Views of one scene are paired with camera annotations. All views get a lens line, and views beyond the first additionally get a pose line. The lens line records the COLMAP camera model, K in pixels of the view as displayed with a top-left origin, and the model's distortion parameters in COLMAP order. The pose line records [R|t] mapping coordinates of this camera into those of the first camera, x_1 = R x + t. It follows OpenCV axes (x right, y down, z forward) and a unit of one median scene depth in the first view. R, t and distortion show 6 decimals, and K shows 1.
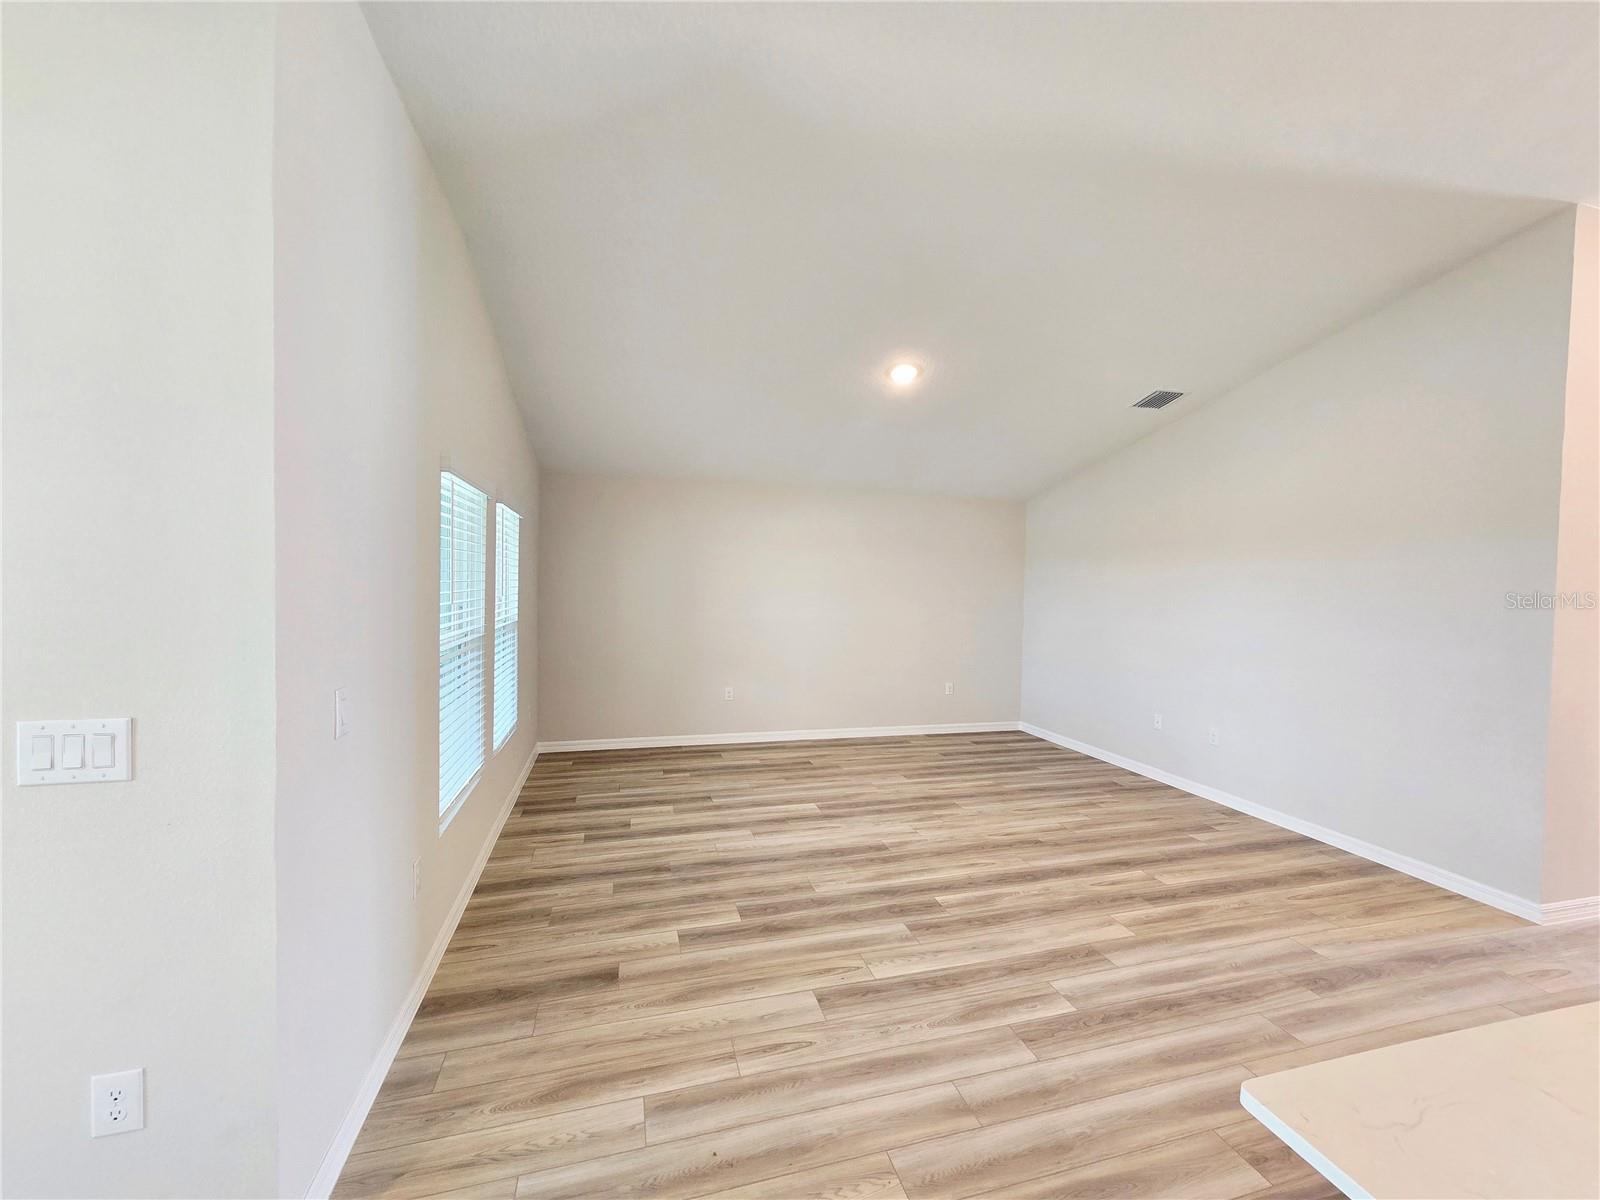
lens RADIAL K [[655.7, 0, 809.7], [0, 655.7, 606.5], [0, 0, 1]] dist [-0.004845, 0.001418]
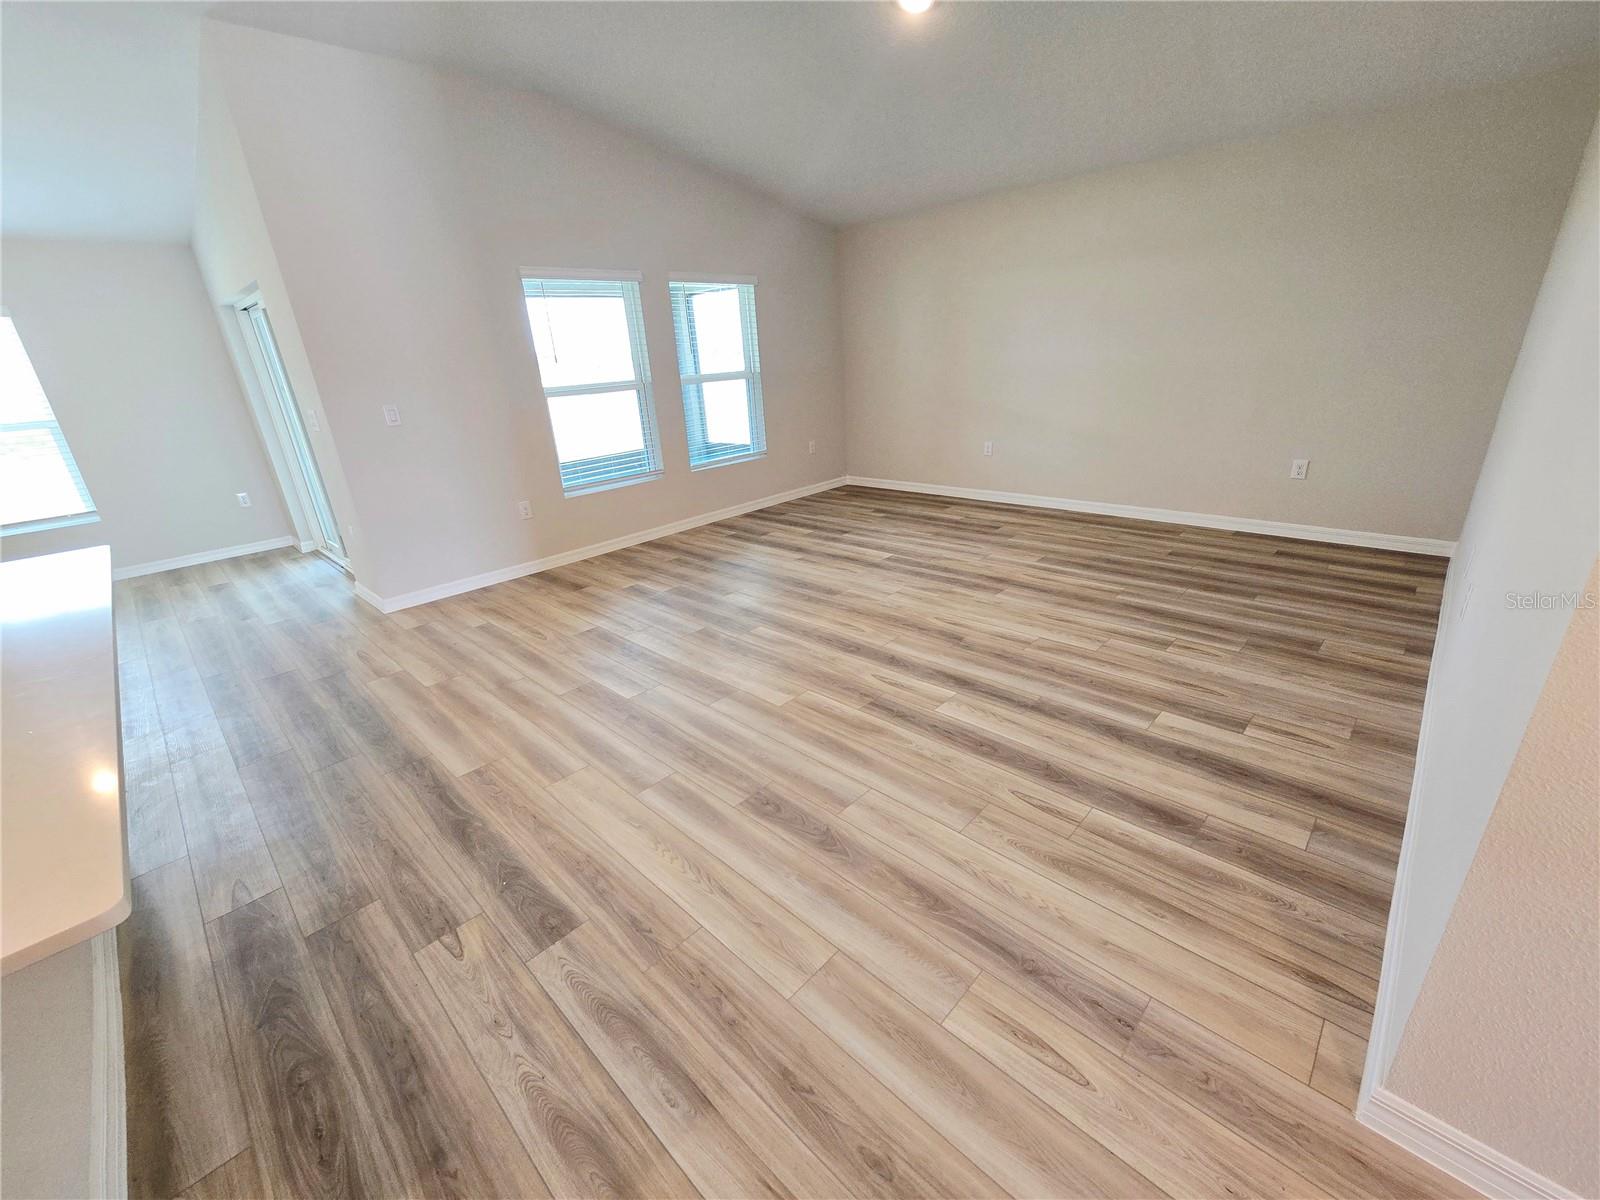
lens RADIAL K [[655.7, 0, 812.9], [0, 655.7, 601.9], [0, 0, 1]] dist [-0.004845, 0.001418]
pose [[0.506698, 0.264836, -0.820438, 1.109658], [0.038381, 0.943775, 0.328353, 0.039781], [0.861269, -0.197865, 0.468044, 0.546604]]
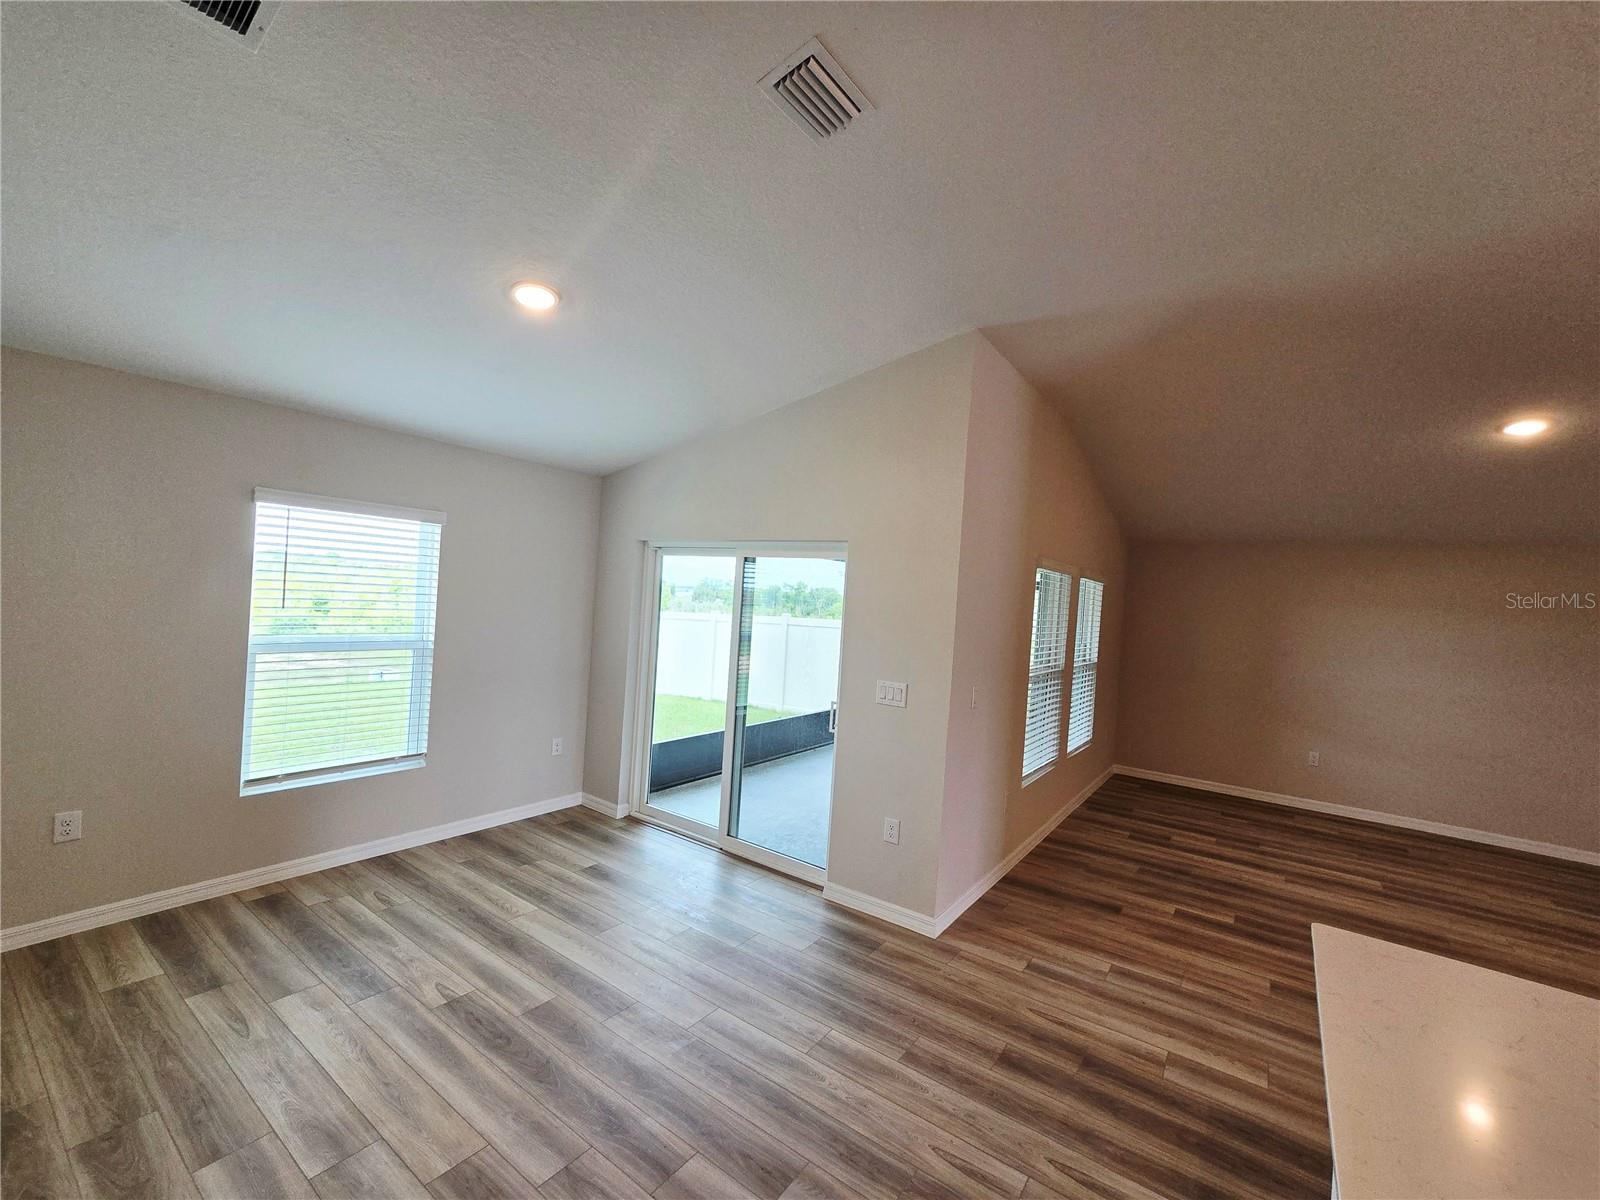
lens RADIAL K [[655.7, 0, 812.8], [0, 655.7, 604.6], [0, 0, 1]] dist [-0.004845, 0.001418]
pose [[0.626156, 0.028588, -0.779174, 0.303801], [-0.078662, 0.996545, -0.026651, -0.018991], [0.775720, 0.077979, 0.626241, -0.382925]]
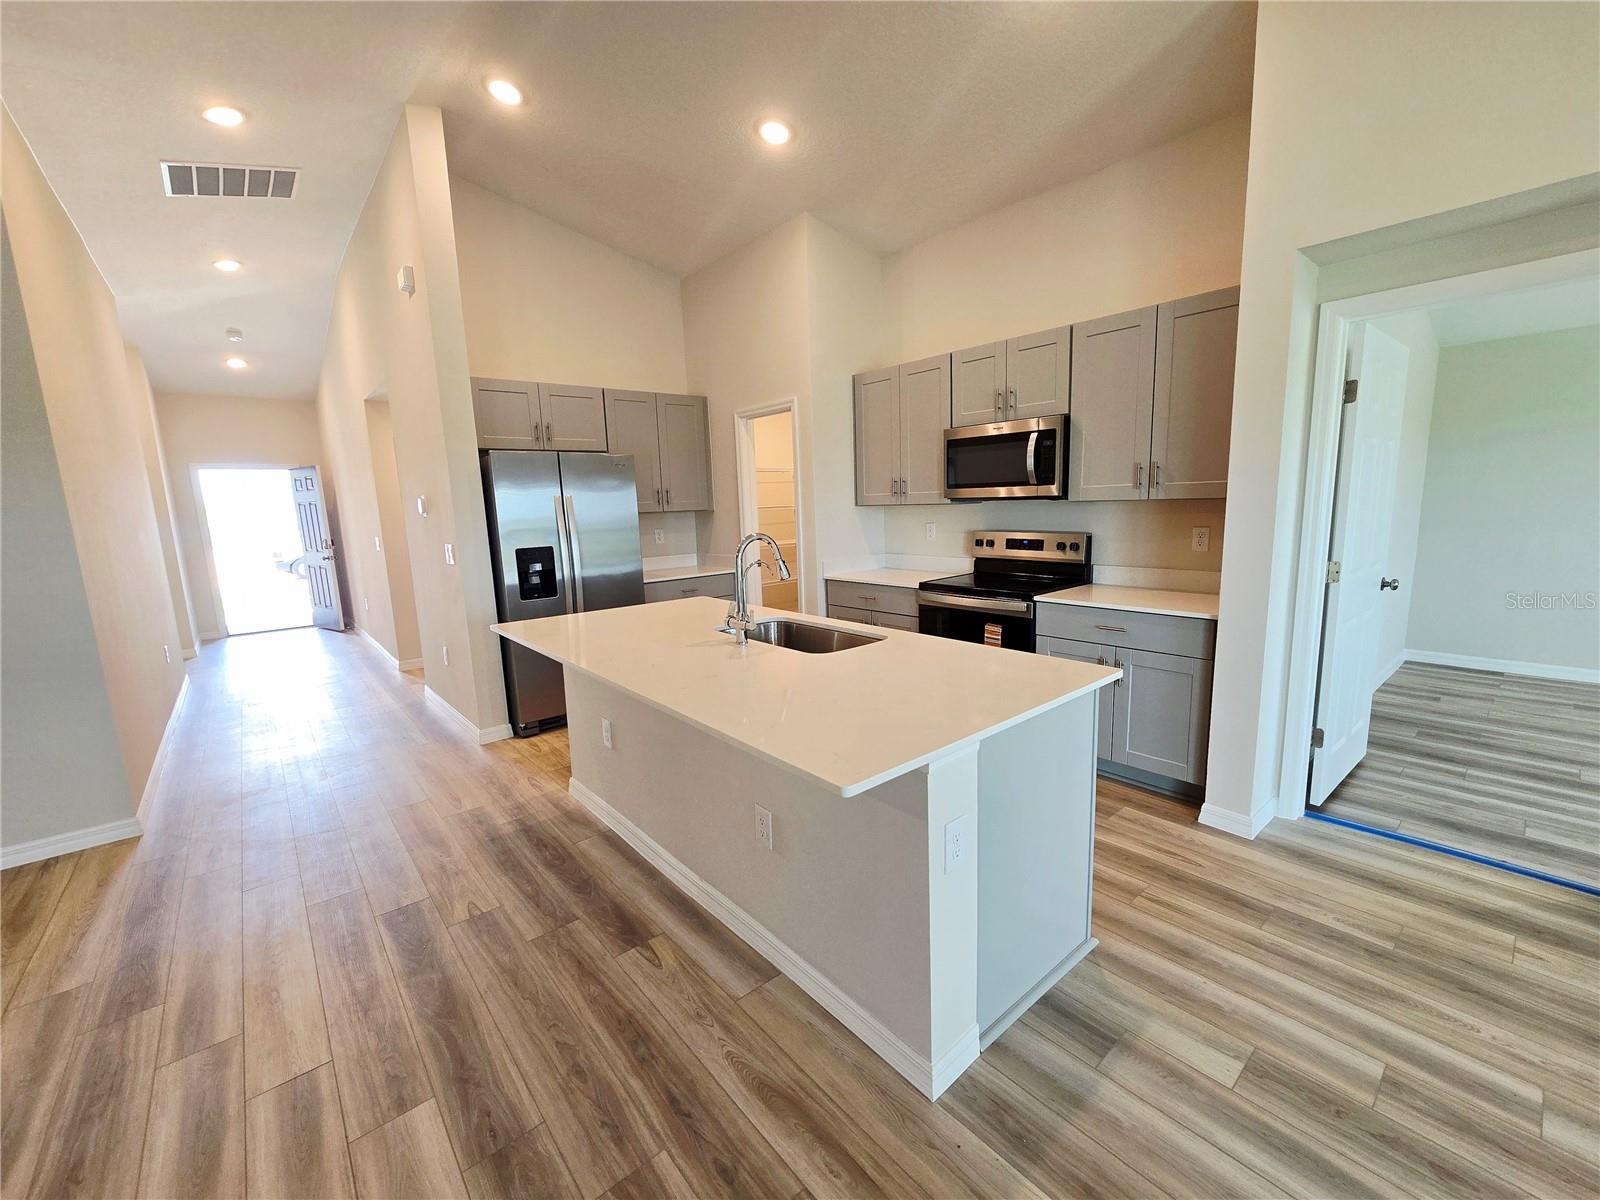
lens RADIAL K [[655.7, 0, 809.1], [0, 655.7, 601.5], [0, 0, 1]] dist [-0.004845, 0.001418]
pose [[-0.417887, -0.147469, 0.896450, -0.149523], [0.056424, 0.980620, 0.187618, 0.003418], [-0.906745, 0.128985, -0.401468, 0.399588]]
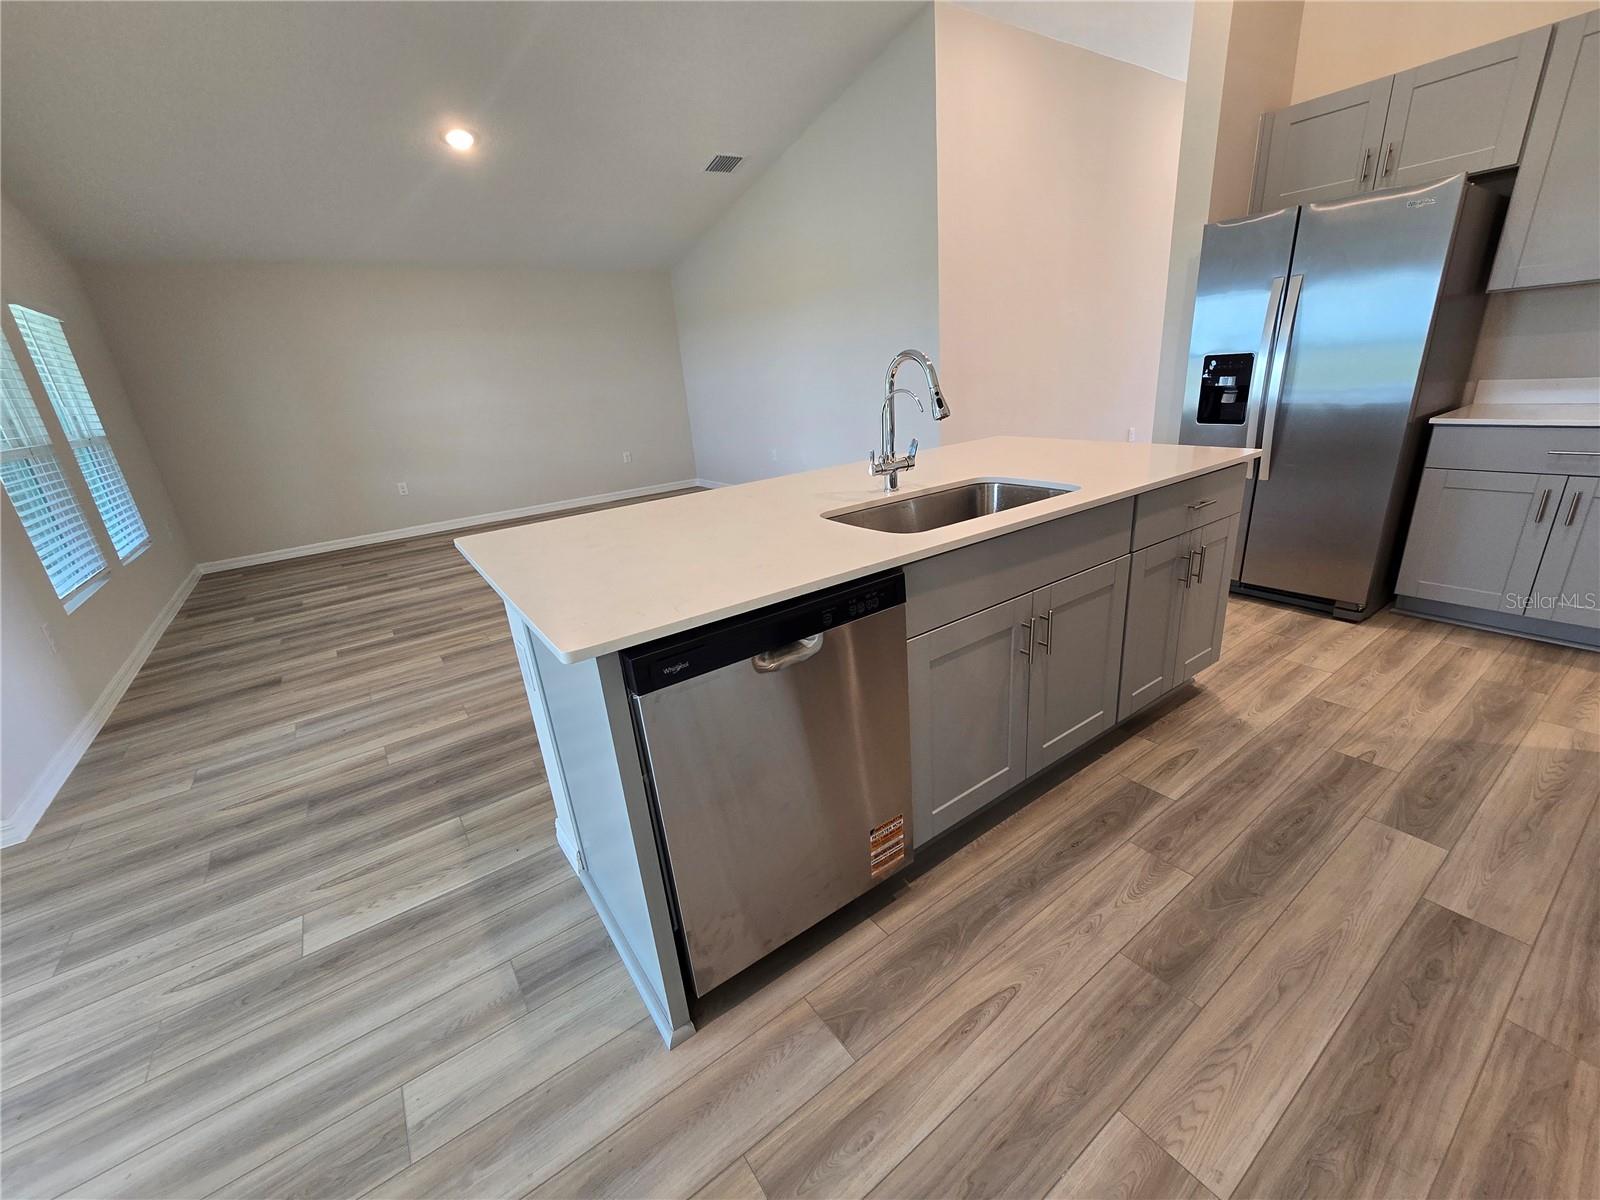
lens RADIAL K [[655.7, 0, 809.0], [0, 655.7, 603.8], [0, 0, 1]] dist [-0.004845, 0.001418]
pose [[0.936229, -0.201083, 0.288169, 0.277053], [0.105056, 0.942747, 0.316530, 0.083015], [-0.335319, -0.266071, 0.903752, -0.397829]]
